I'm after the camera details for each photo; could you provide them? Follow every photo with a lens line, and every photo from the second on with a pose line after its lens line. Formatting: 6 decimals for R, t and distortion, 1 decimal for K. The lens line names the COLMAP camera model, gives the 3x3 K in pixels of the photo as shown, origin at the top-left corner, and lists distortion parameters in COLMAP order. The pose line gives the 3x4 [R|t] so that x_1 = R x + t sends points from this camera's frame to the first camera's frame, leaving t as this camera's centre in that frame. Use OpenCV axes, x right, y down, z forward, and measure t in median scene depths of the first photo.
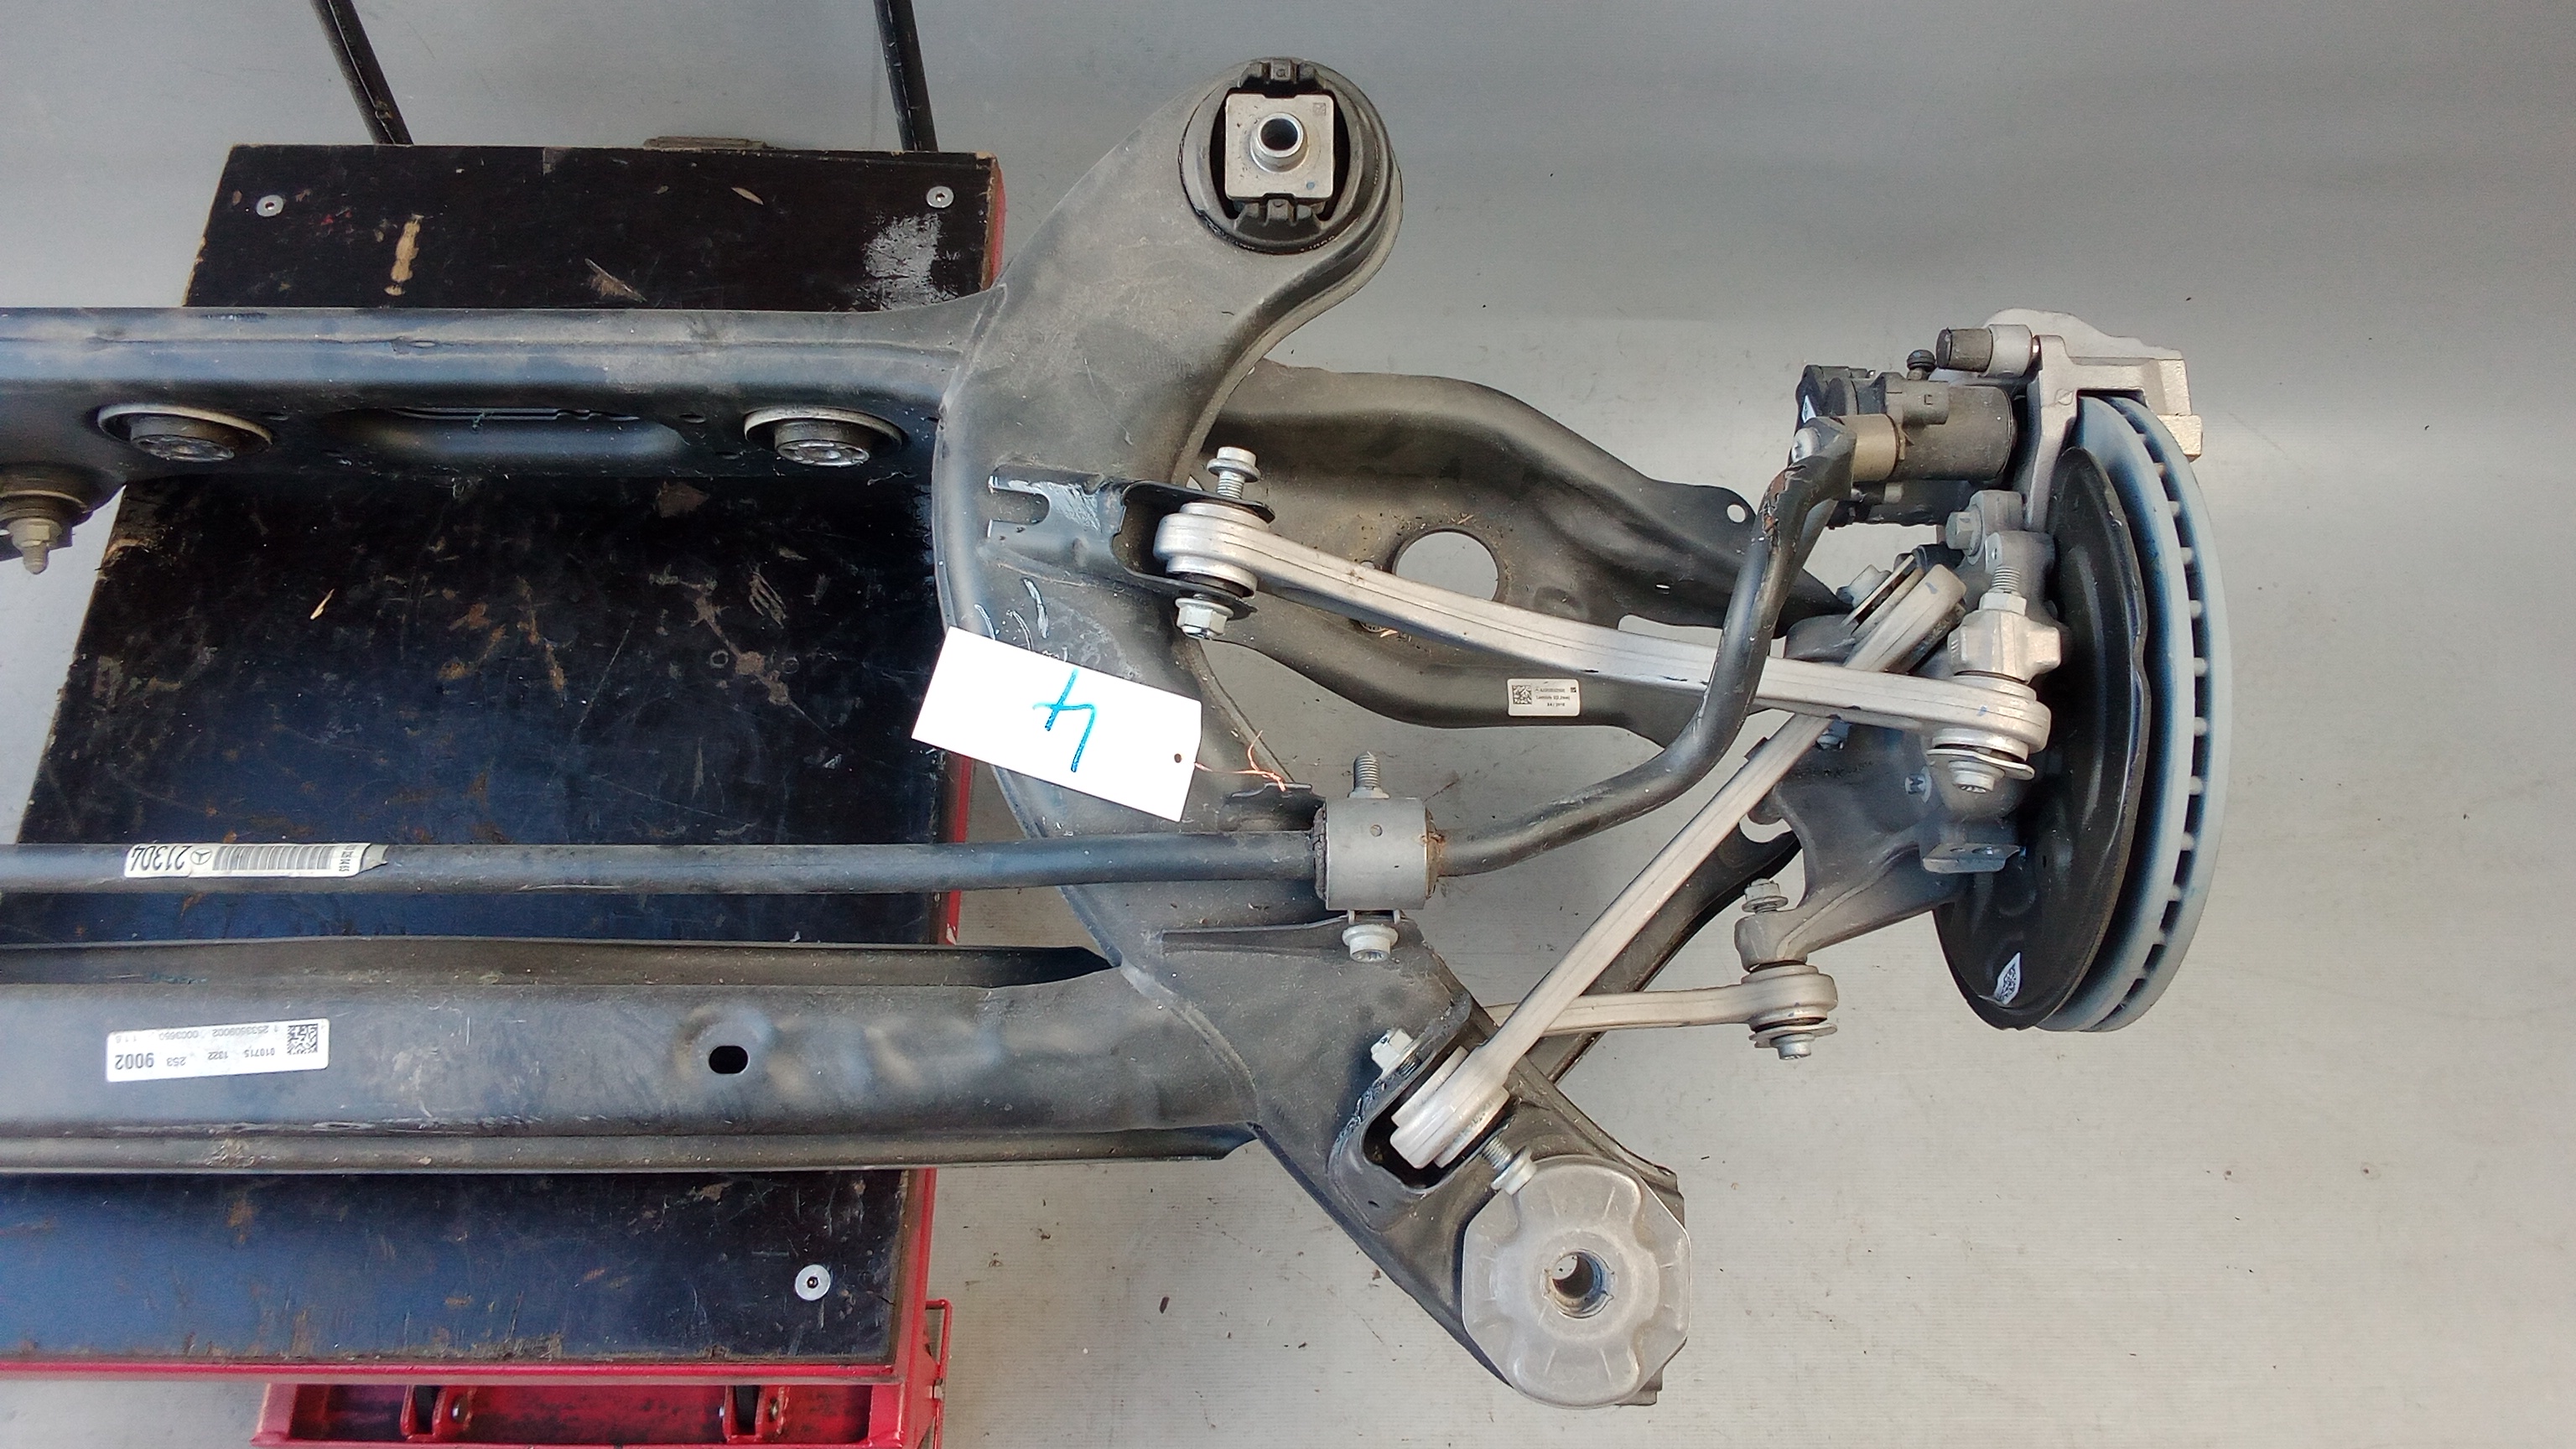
lens RADIAL K [[2032.5, 0, 1309.6], [0, 2032.5, 710.1], [0, 0, 1]] dist [0.050904, -0.091108]
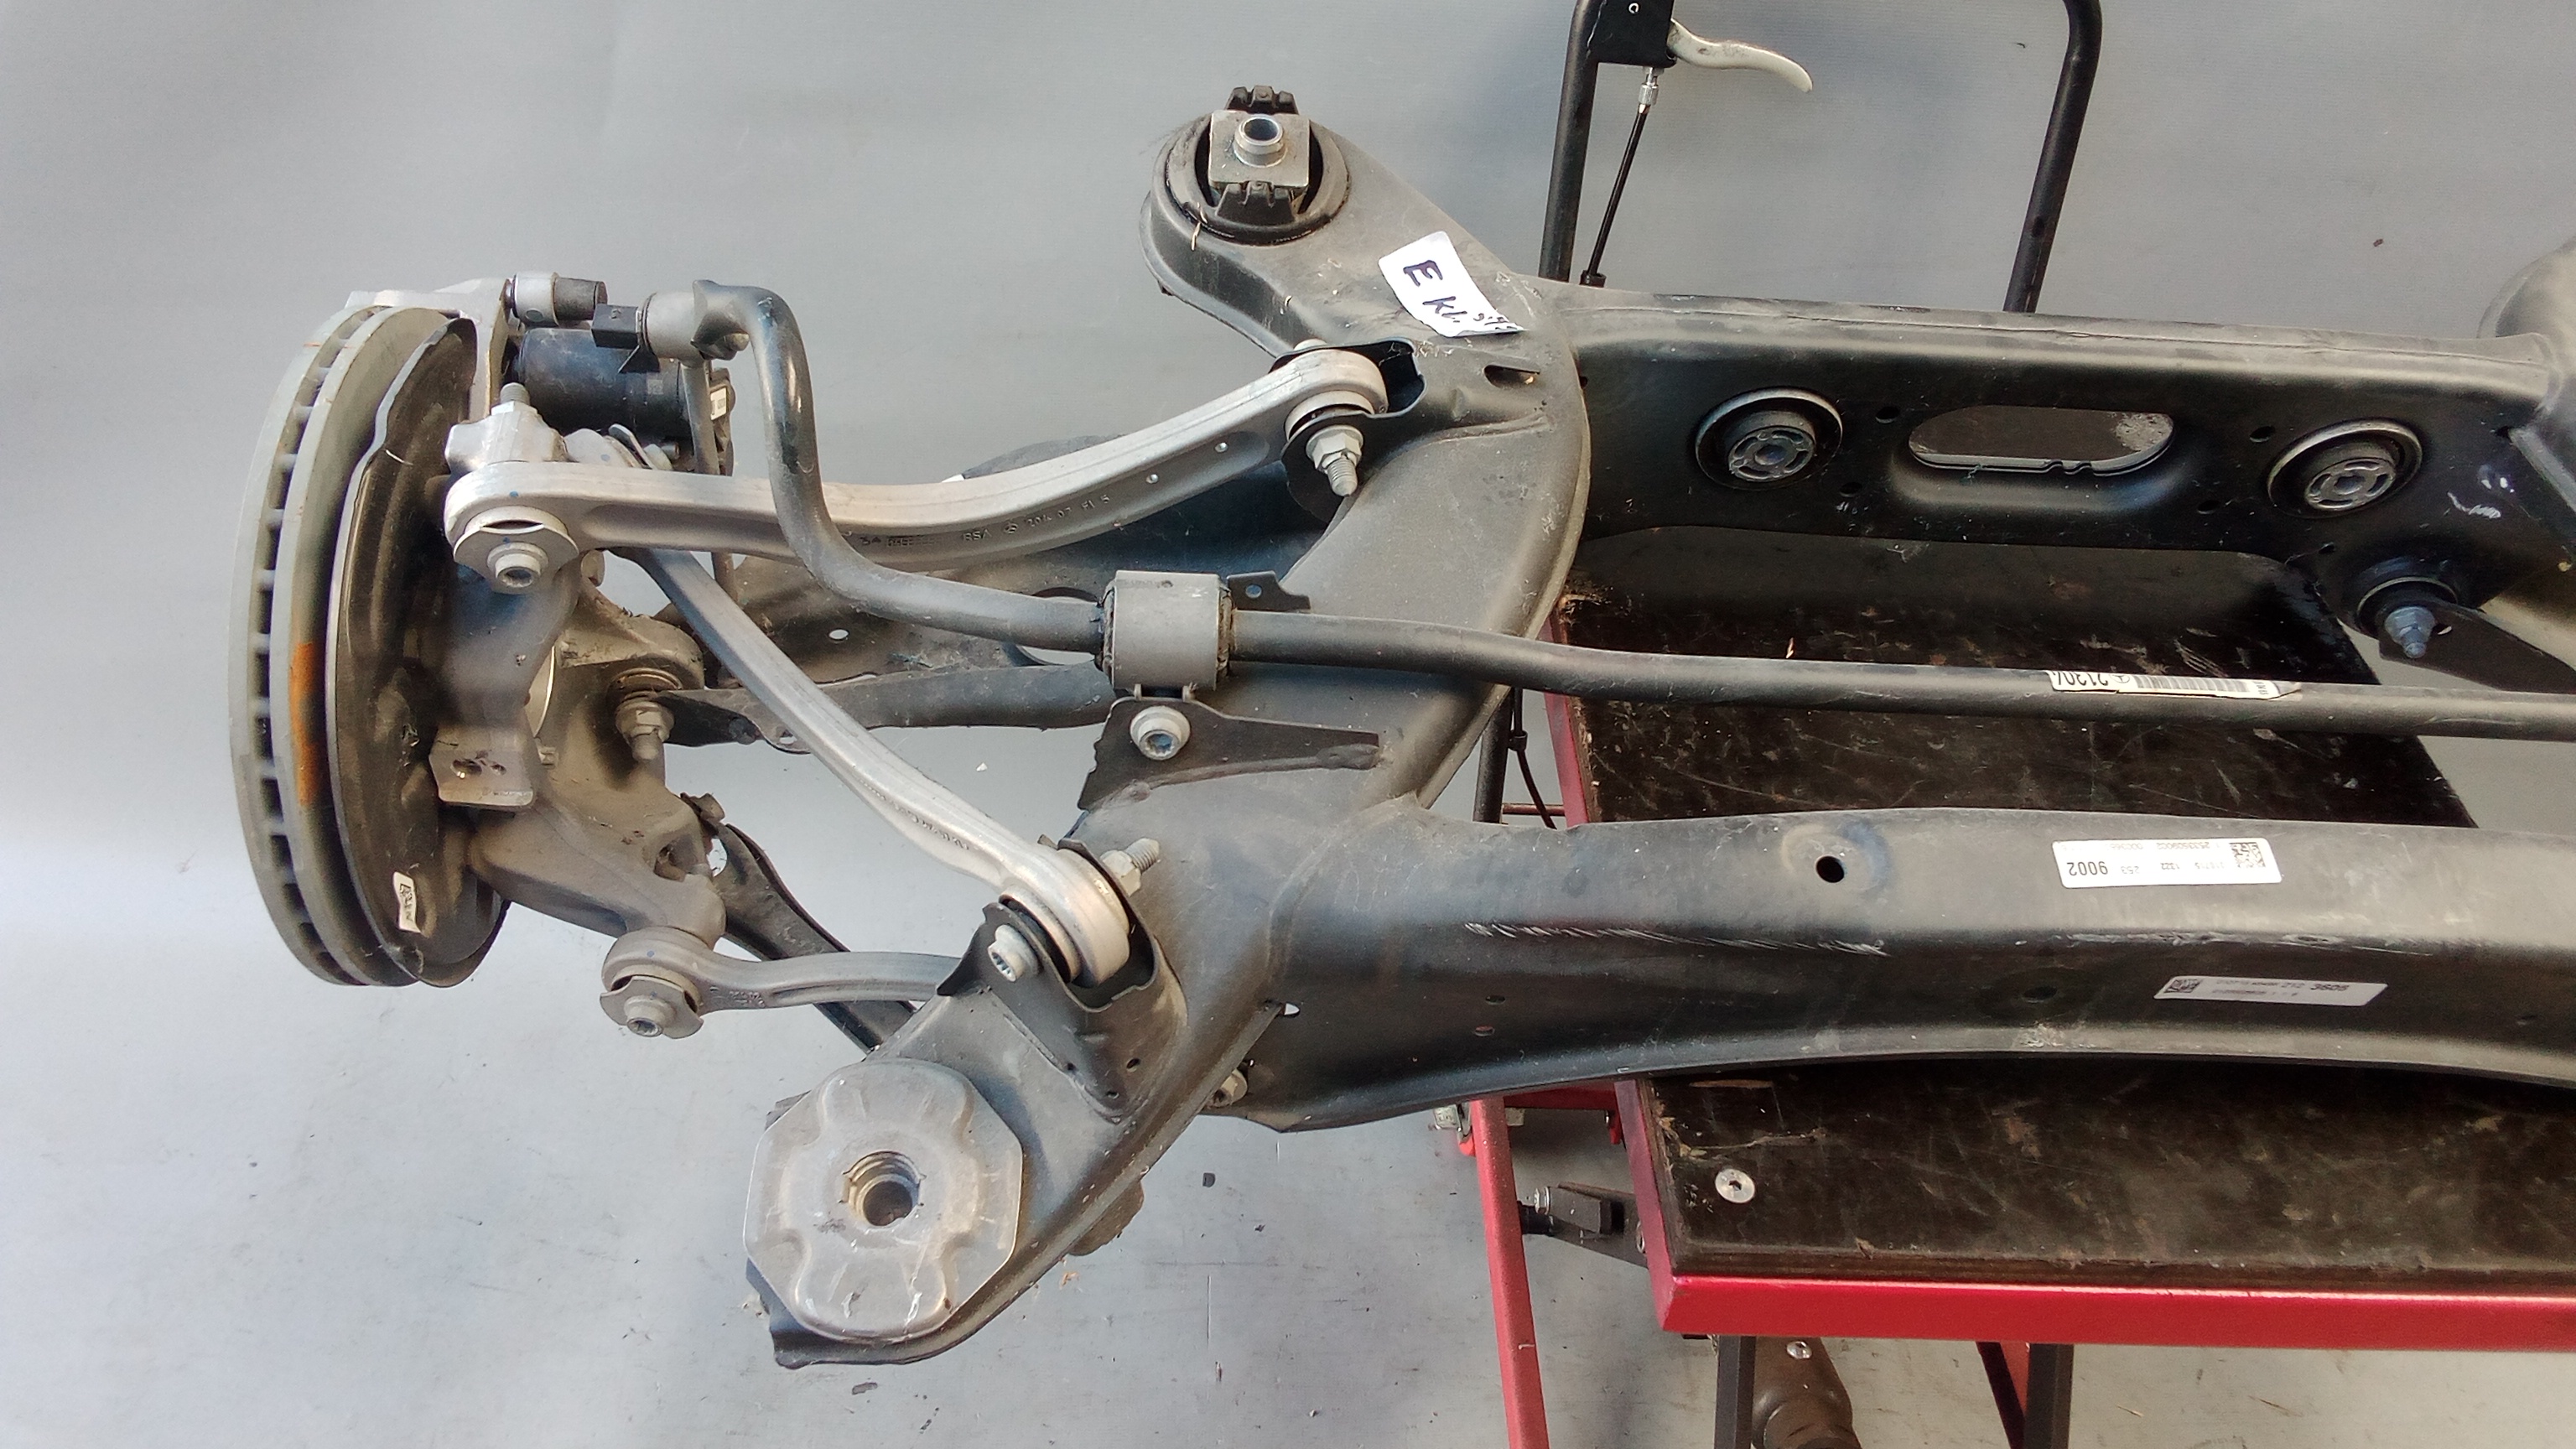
lens RADIAL K [[2032.5, 0, 1309.6], [0, 2032.5, 710.1], [0, 0, 1]] dist [0.050904, -0.091108]
pose [[0.996623, 0.037315, 0.073145, -0.904198], [-0.005632, 0.919745, -0.392476, 0.430976], [-0.081920, 0.390738, 0.916849, 0.108224]]
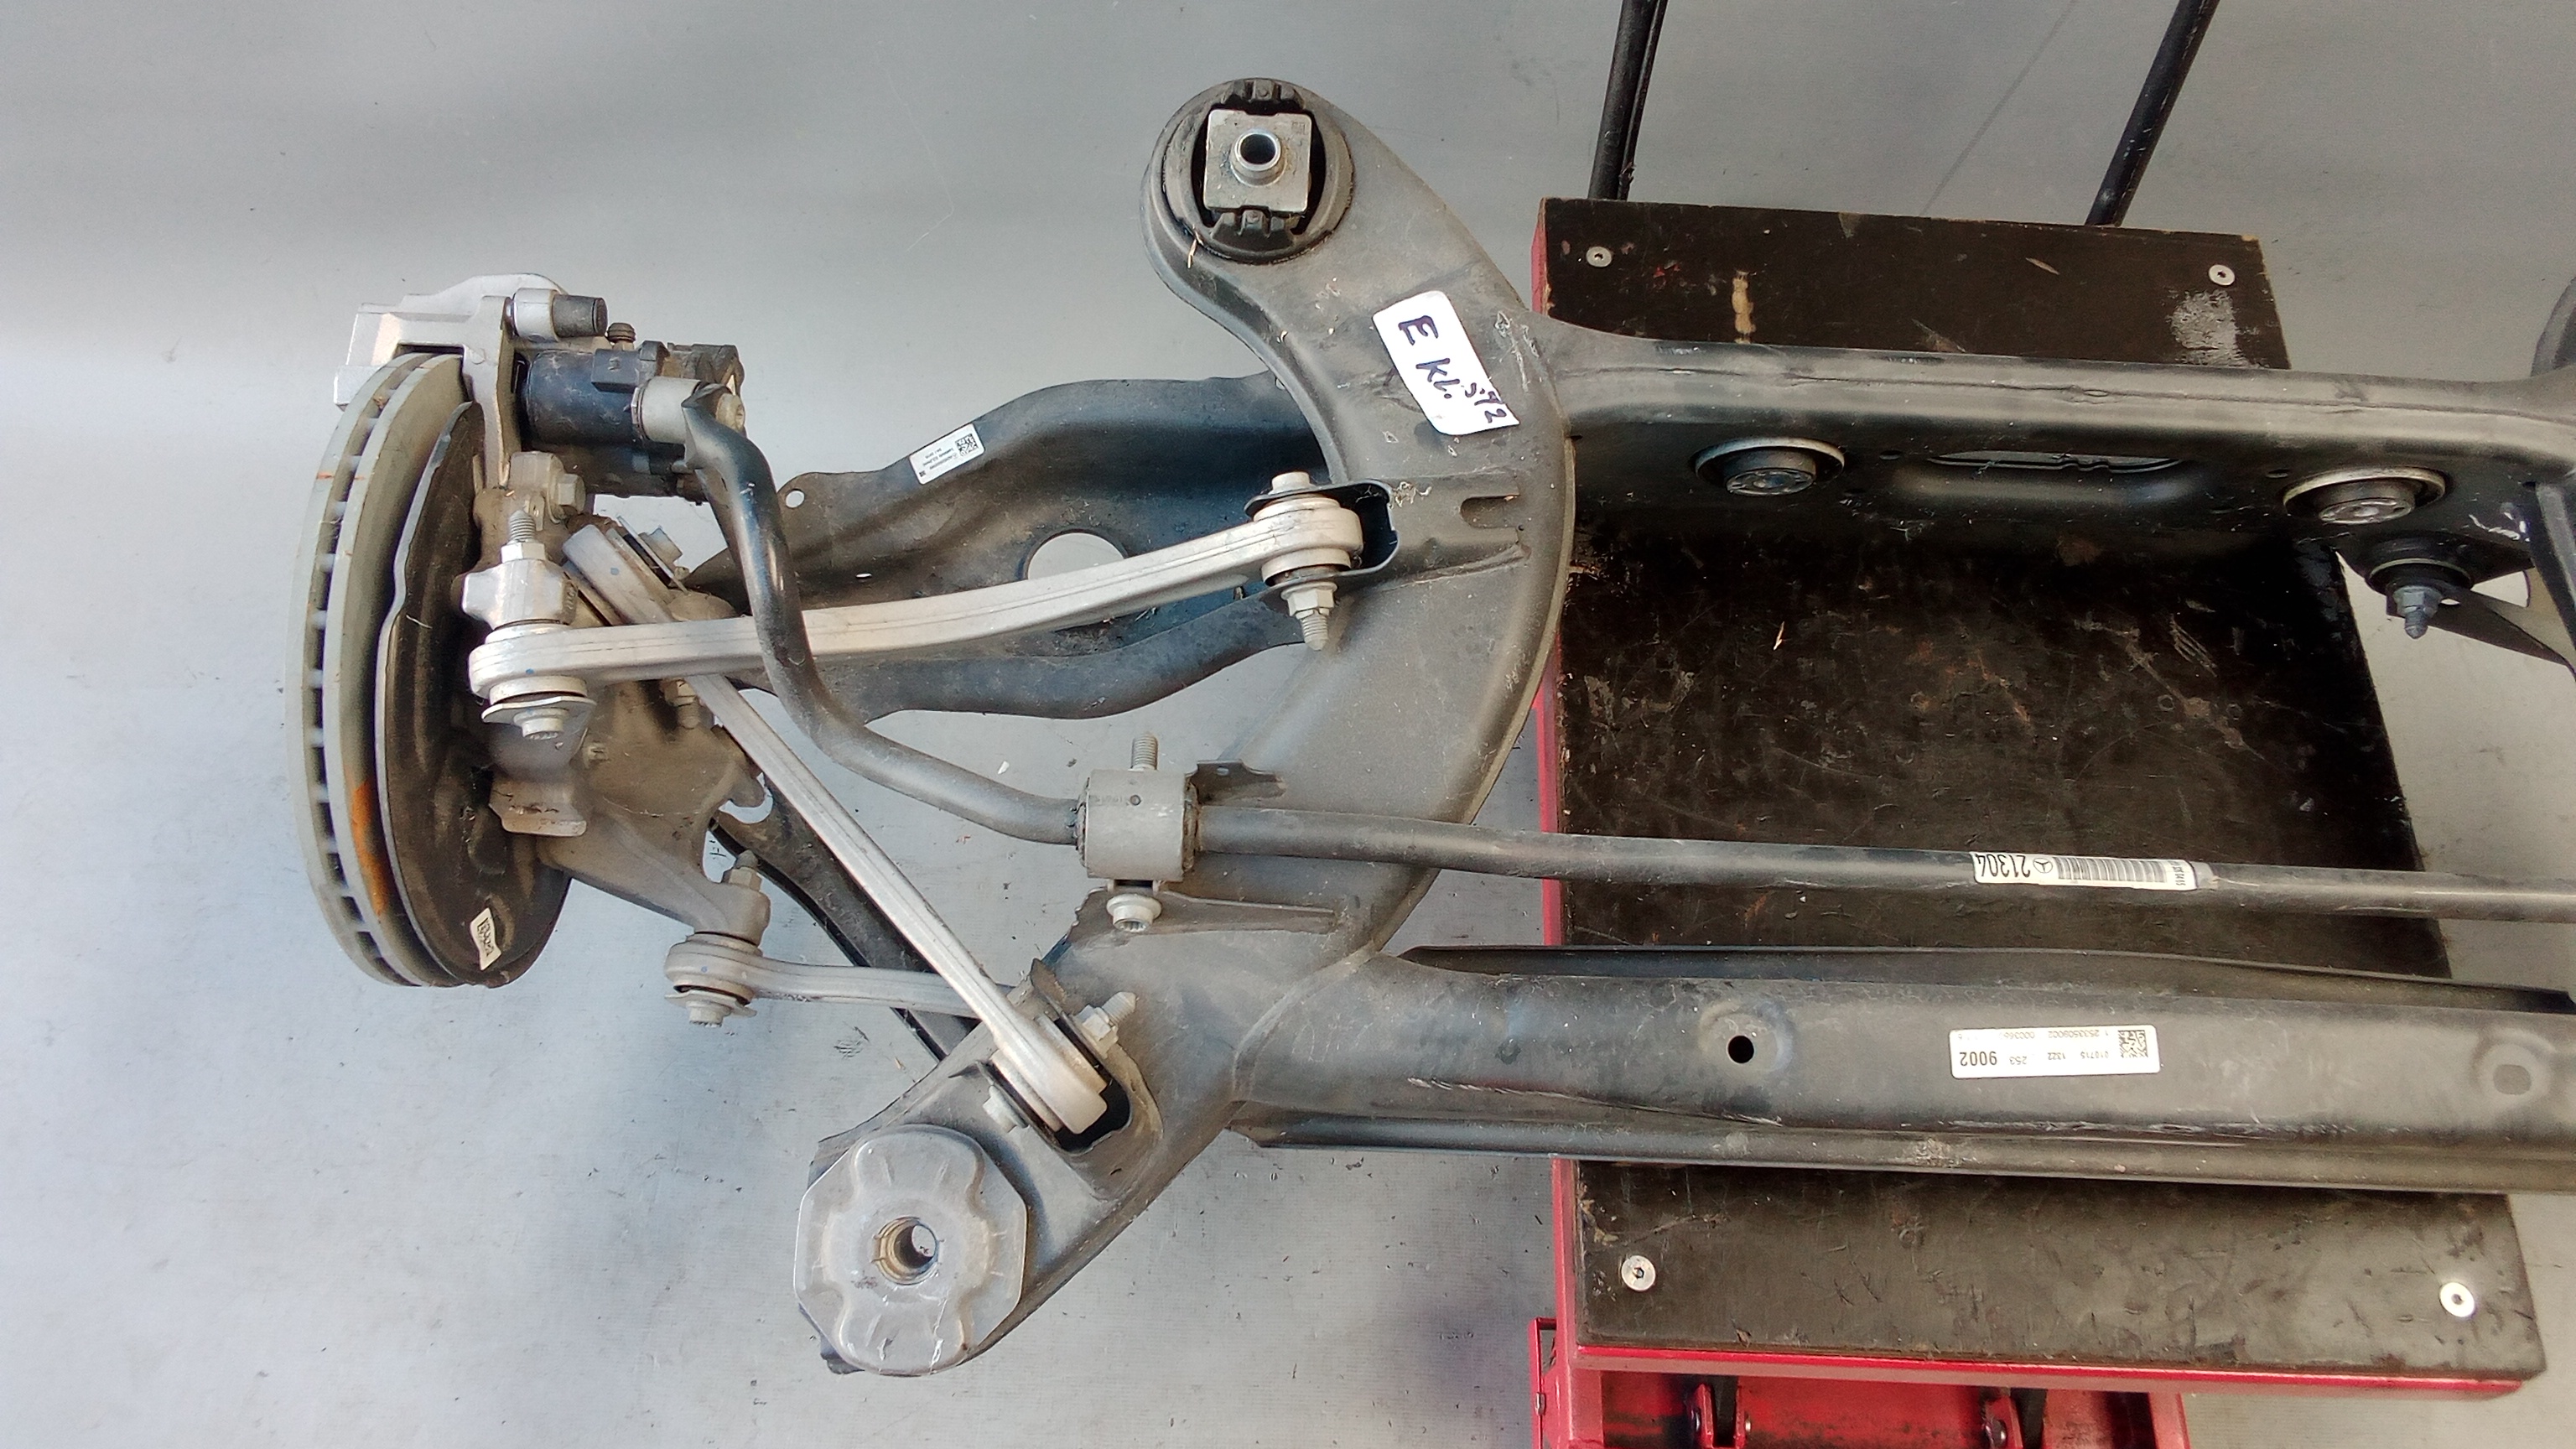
lens RADIAL K [[2032.5, 0, 1309.6], [0, 2032.5, 710.1], [0, 0, 1]] dist [0.050904, -0.091108]
pose [[0.998756, 0.040962, 0.028446, -0.853301], [-0.039741, 0.998317, -0.042235, 0.045576], [-0.030128, 0.041052, 0.998703, -0.039669]]
